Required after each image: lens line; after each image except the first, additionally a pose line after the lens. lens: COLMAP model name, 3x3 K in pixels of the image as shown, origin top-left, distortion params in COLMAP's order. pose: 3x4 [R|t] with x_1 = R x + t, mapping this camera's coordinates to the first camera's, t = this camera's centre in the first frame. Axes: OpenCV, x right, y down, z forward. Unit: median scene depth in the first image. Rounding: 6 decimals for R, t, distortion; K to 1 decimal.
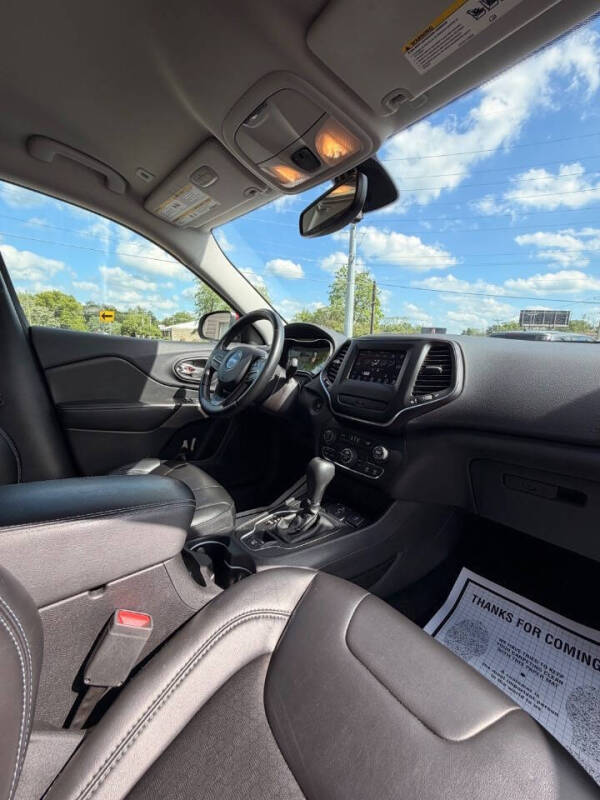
lens RADIAL K [[323.1, 0, 273.7], [0, 323.1, 400.0], [0, 0, 1]] dist [-0.000926, 0.000048]
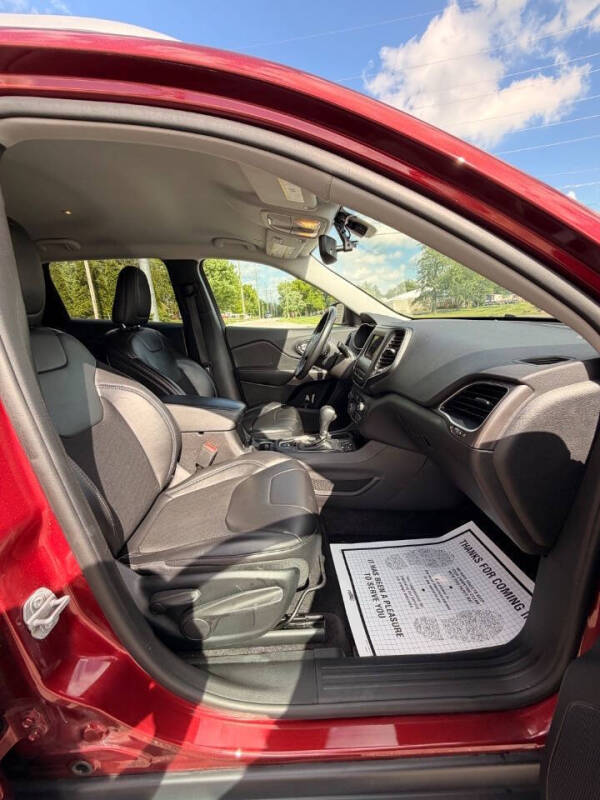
lens RADIAL K [[323.1, 0, 273.7], [0, 323.1, 400.0], [0, 0, 1]] dist [-0.000926, 0.000048]
pose [[0.759086, 0.094970, -0.644026, 0.641428], [-0.035519, 0.993870, 0.104695, -0.003761], [0.650021, -0.056598, 0.757806, -0.258094]]
